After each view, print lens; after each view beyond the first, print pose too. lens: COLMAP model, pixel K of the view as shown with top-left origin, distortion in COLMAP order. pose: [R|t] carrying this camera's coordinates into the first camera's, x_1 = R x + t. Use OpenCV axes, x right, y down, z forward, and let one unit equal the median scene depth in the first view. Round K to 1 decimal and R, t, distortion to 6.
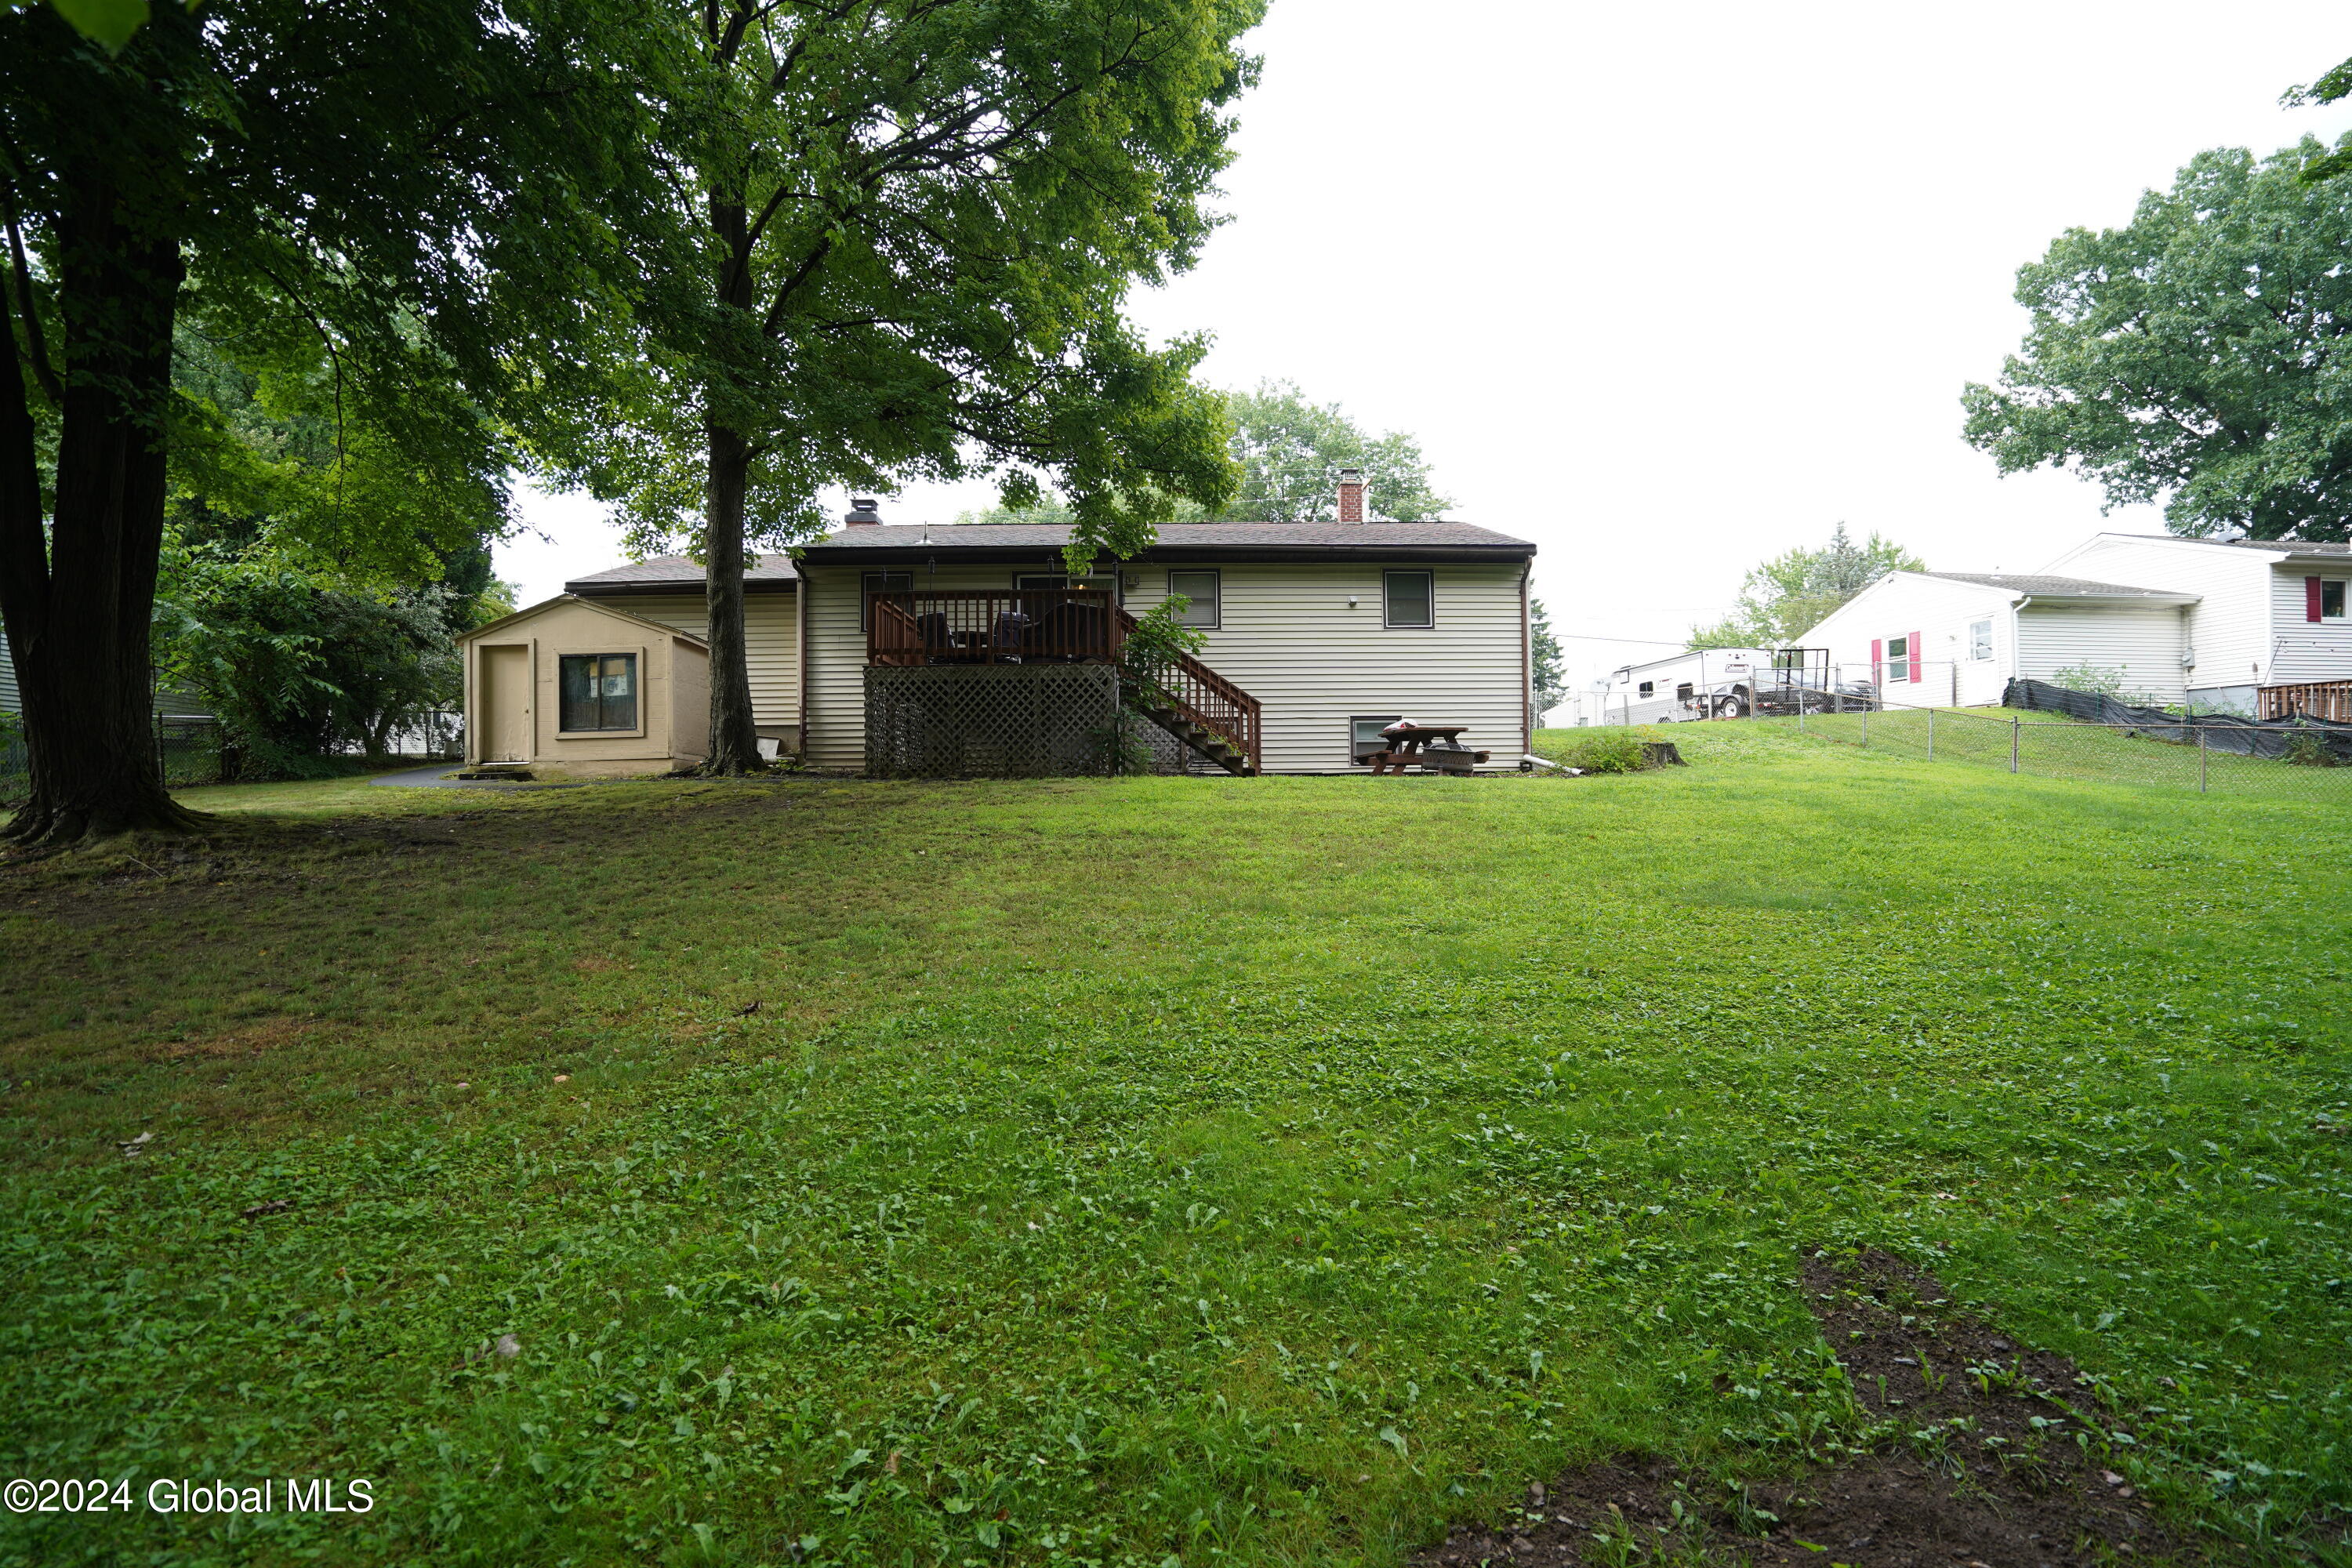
lens RADIAL K [[1052.7, 0, 1179.7], [0, 1052.7, 782.2], [0, 0, 1]] dist [-0.081113, 0.036628]
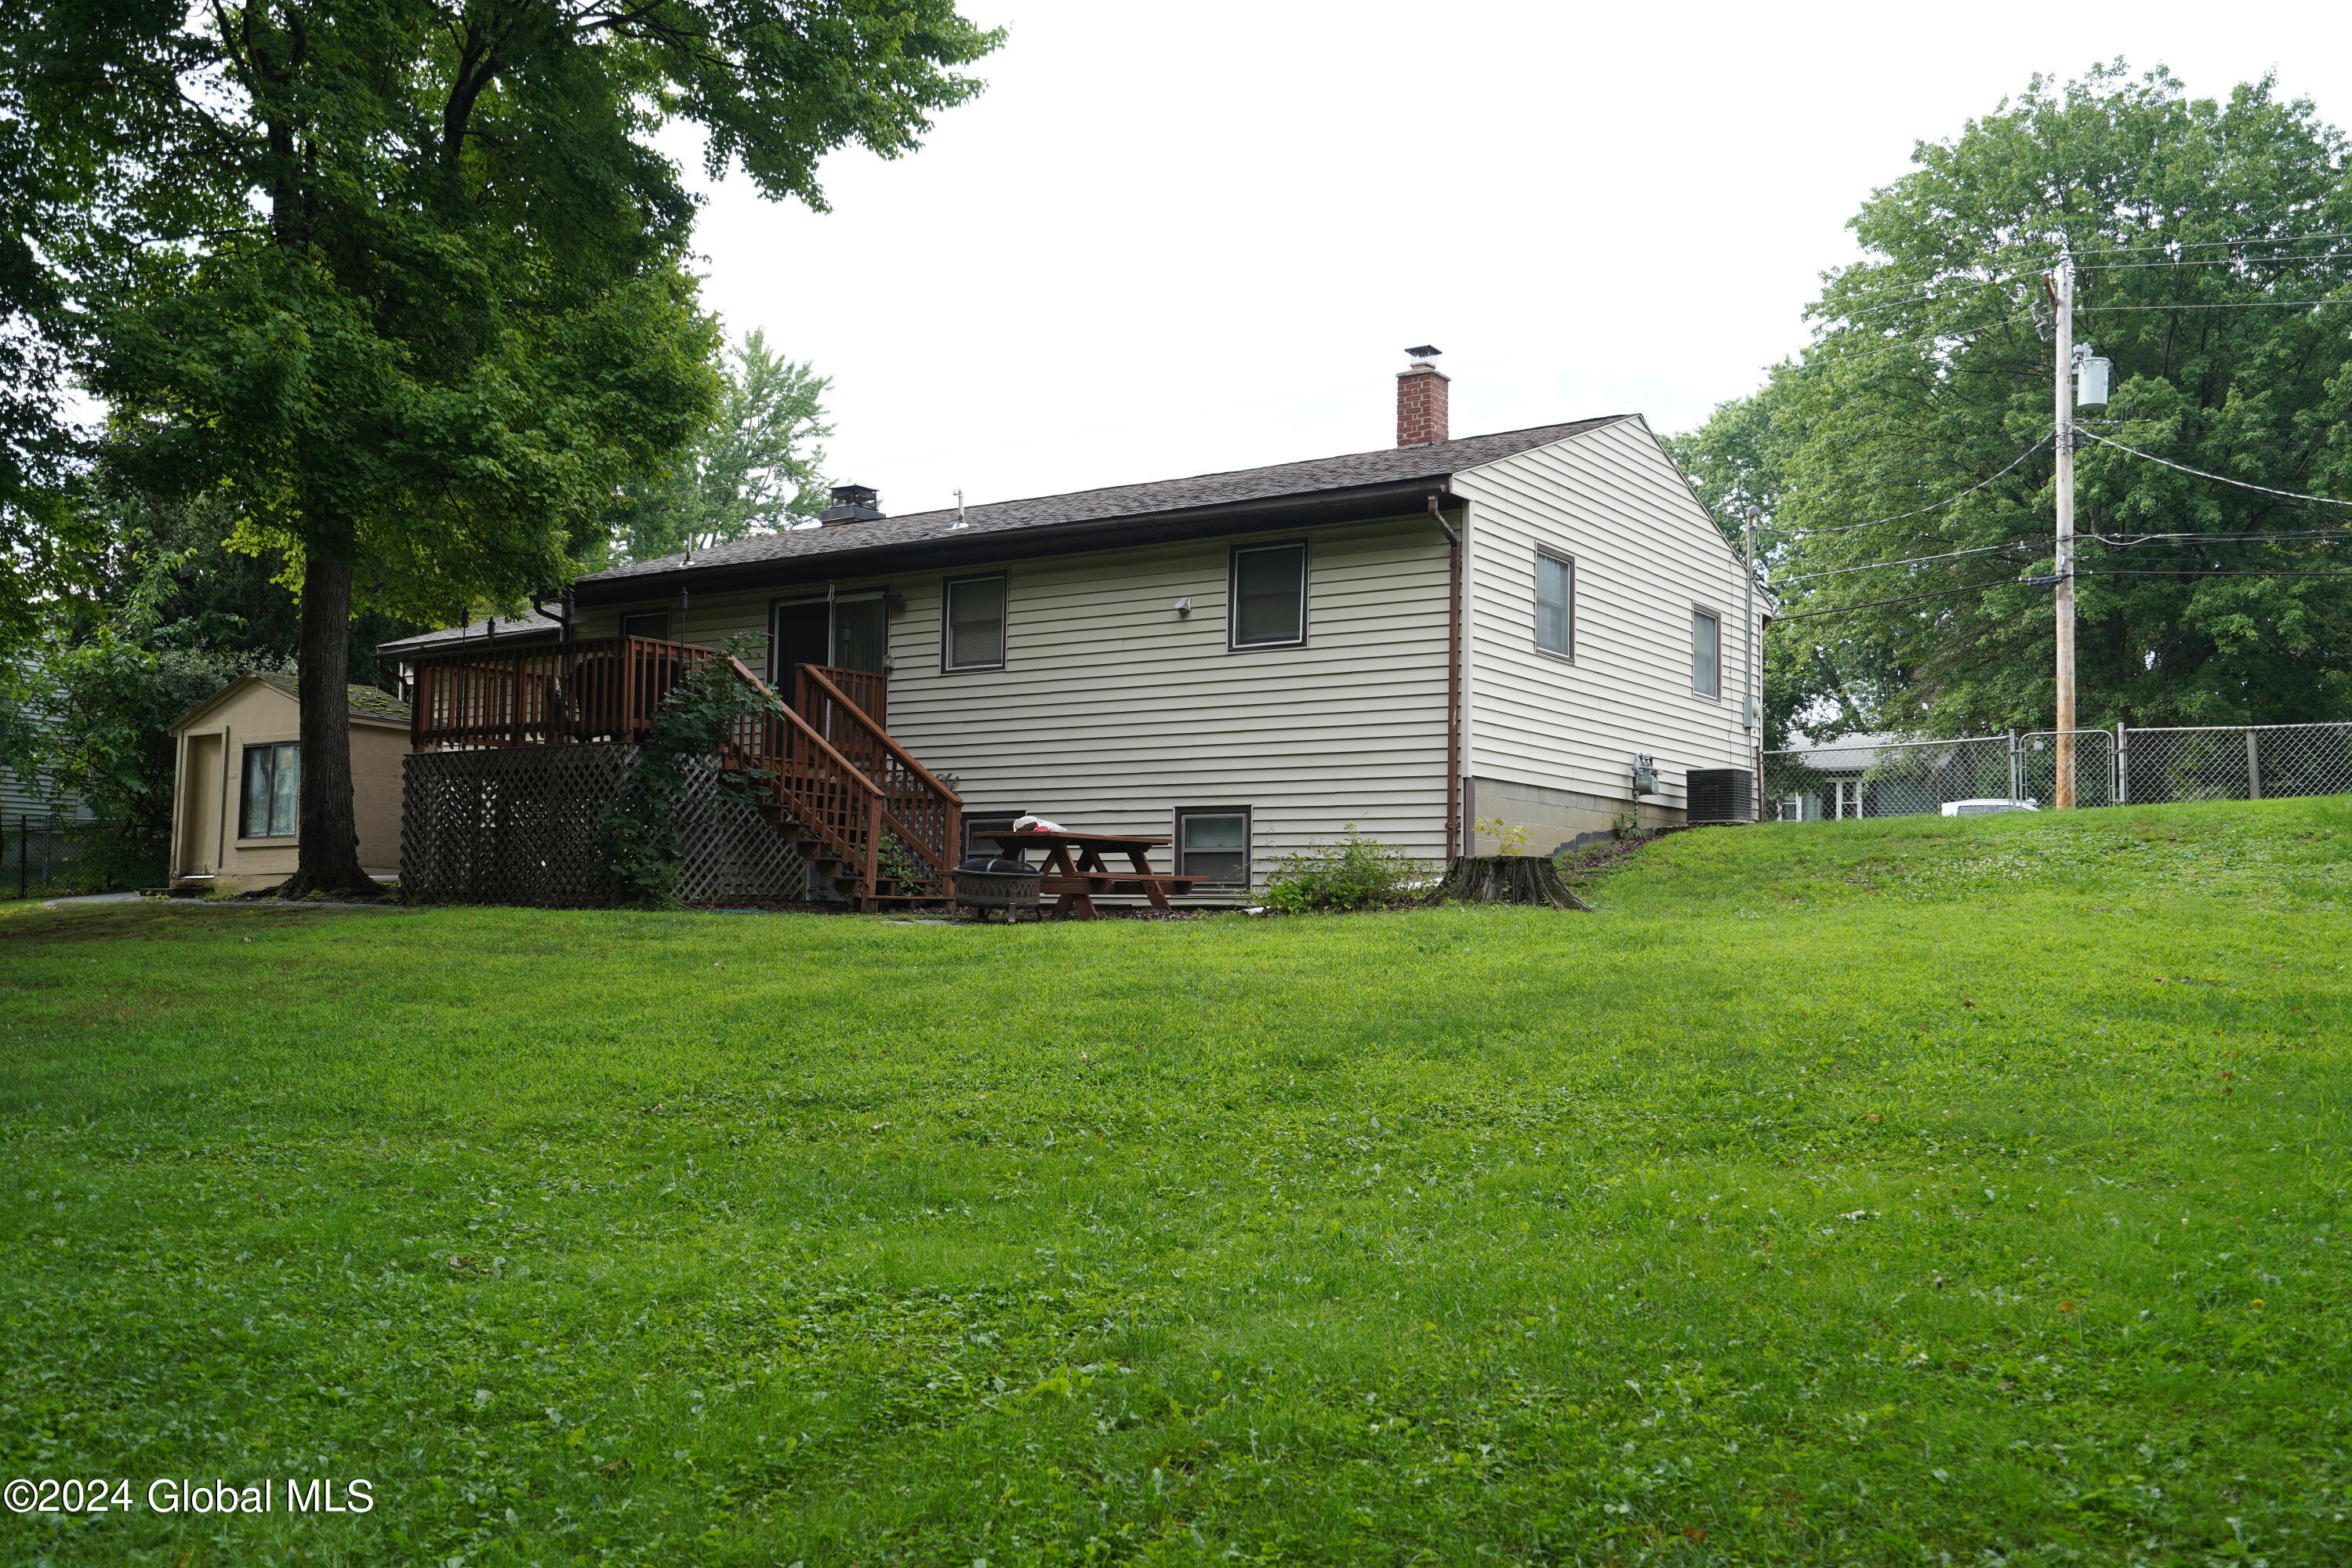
lens RADIAL K [[1971.8, 0, 1176.0], [0, 1971.8, 784.0], [0, 0, 1]] dist [0.017853, 0.039041]
pose [[0.813175, -0.018064, -0.581739, 0.923332], [-0.018286, 0.998232, -0.056558, -0.016416], [0.581732, 0.056630, 0.811407, 0.142417]]
